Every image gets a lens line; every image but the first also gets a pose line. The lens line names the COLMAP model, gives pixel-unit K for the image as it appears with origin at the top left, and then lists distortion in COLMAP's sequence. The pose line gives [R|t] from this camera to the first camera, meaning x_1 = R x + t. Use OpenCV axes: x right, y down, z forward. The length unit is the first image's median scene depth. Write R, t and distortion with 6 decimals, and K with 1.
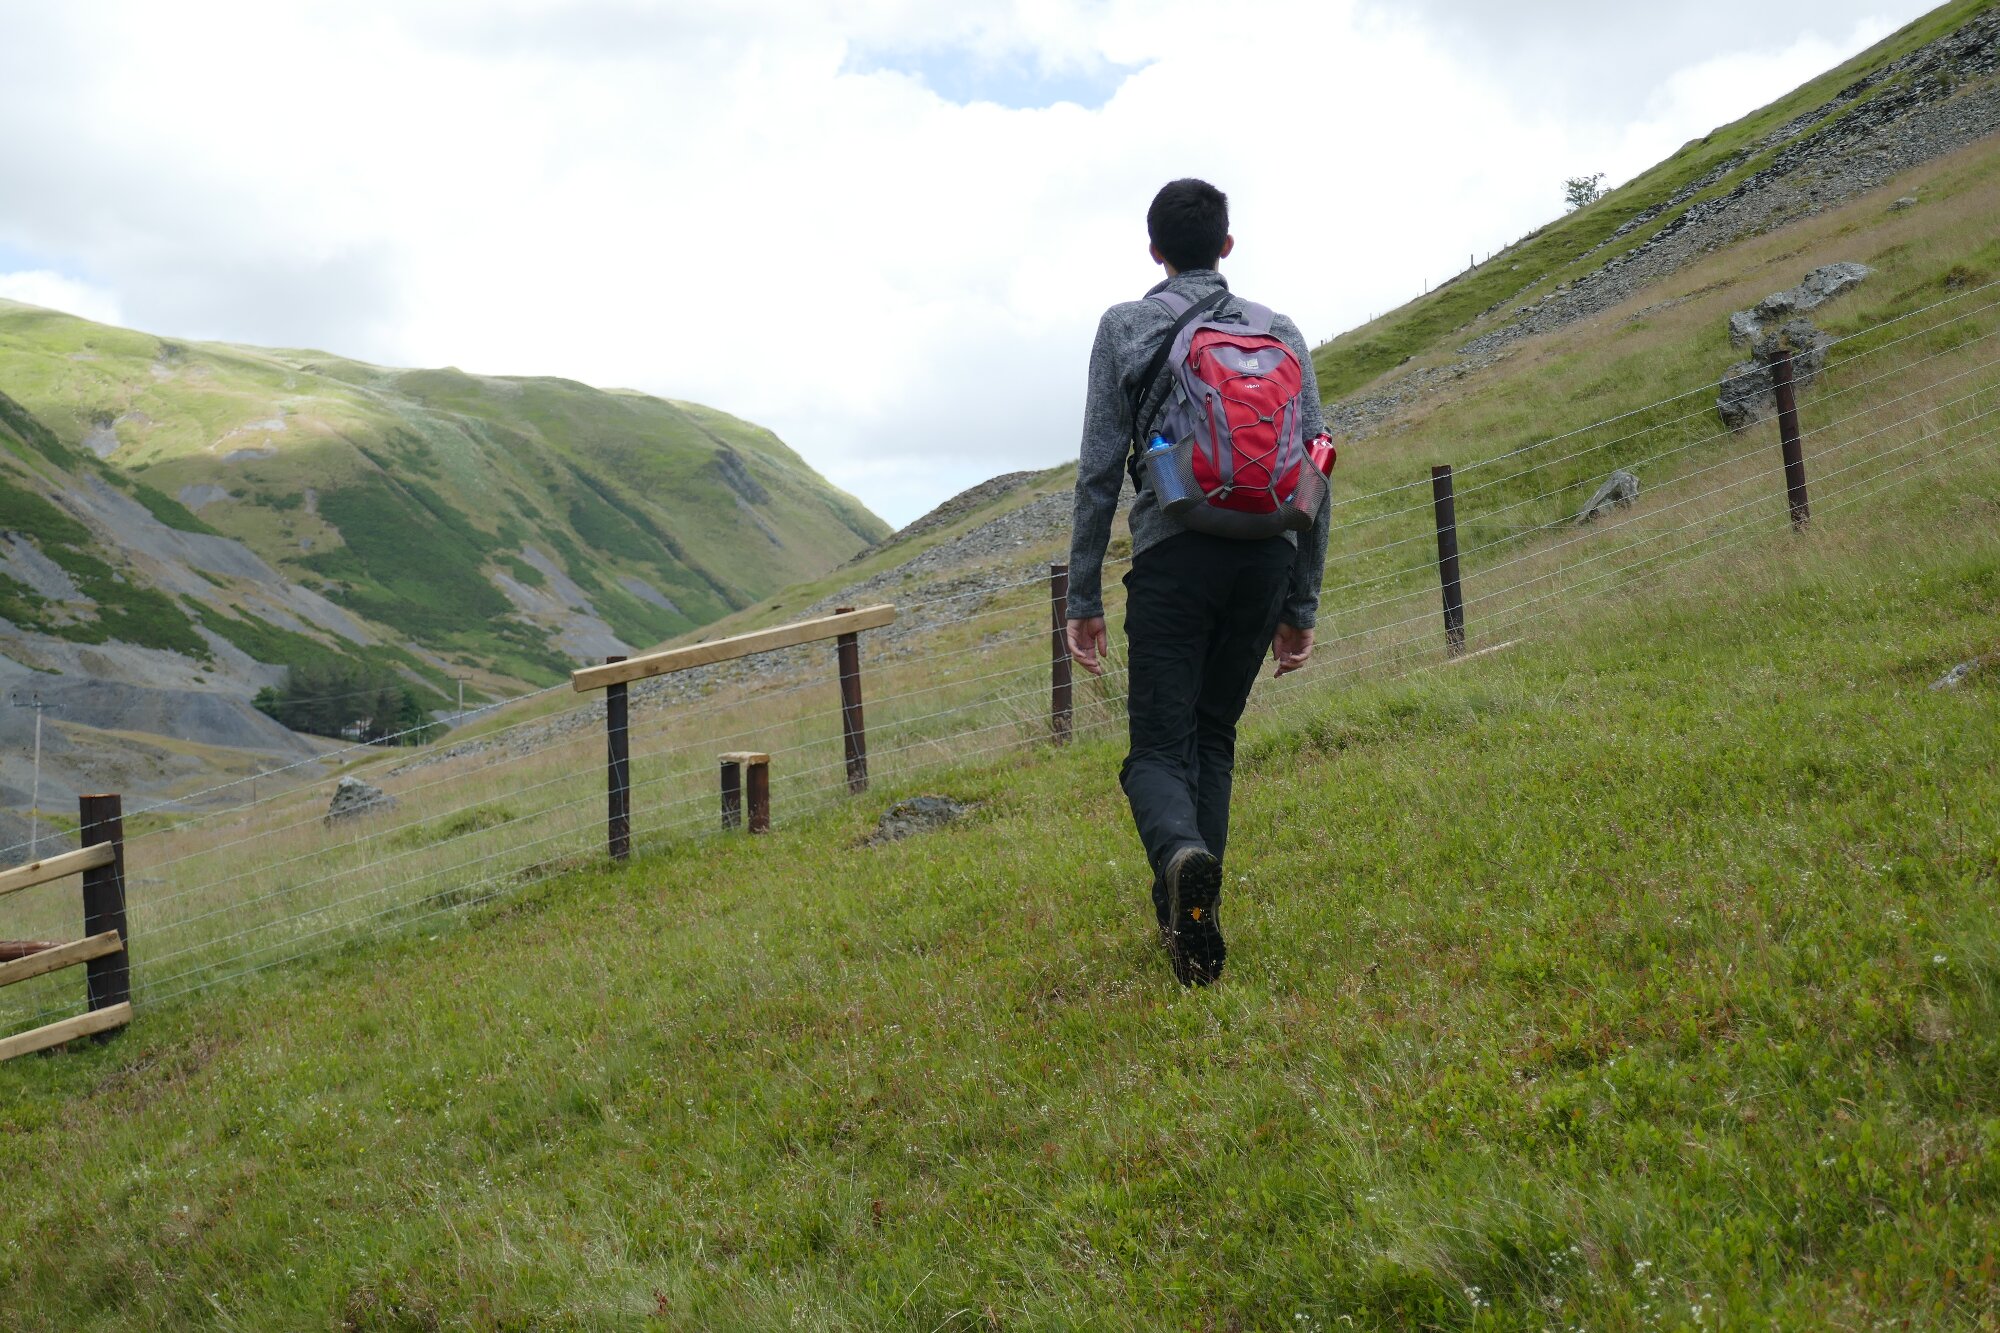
lens RADIAL K [[2996.6, 0, 999.6], [0, 2996.6, 666.6], [0, 0, 1]] dist [-0.026649, 0.000000]
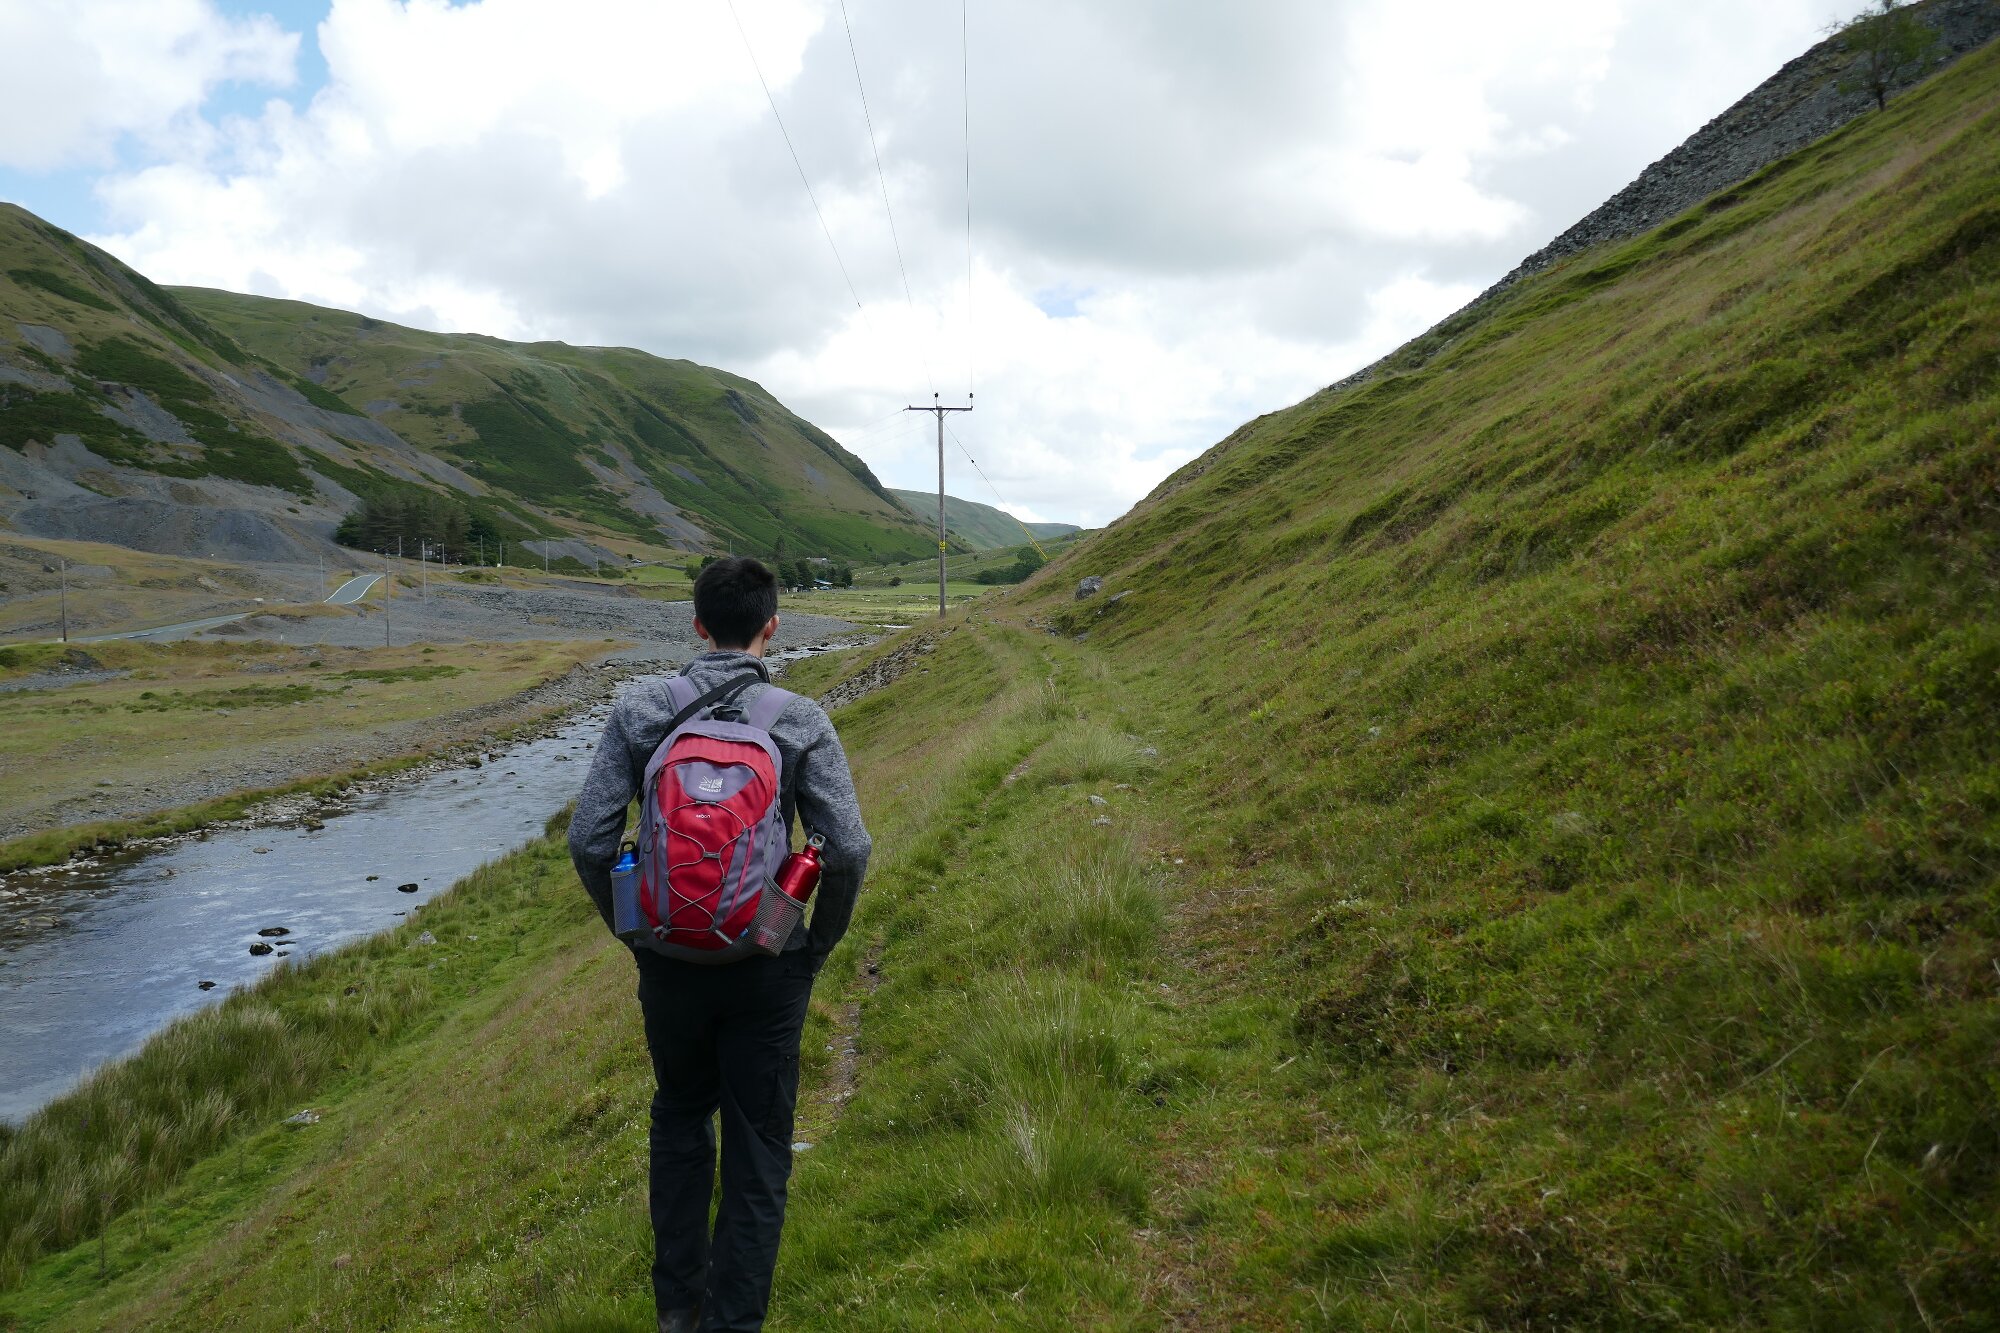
lens RADIAL K [[1428.3, 0, 1001.0], [0, 1428.3, 663.4], [0, 0, 1]] dist [-0.023103, 0.004803]
pose [[0.995002, -0.021883, 0.097427, -0.033730], [0.013098, 0.995863, 0.089920, 0.011596], [-0.098992, -0.088195, 0.991172, 0.281067]]
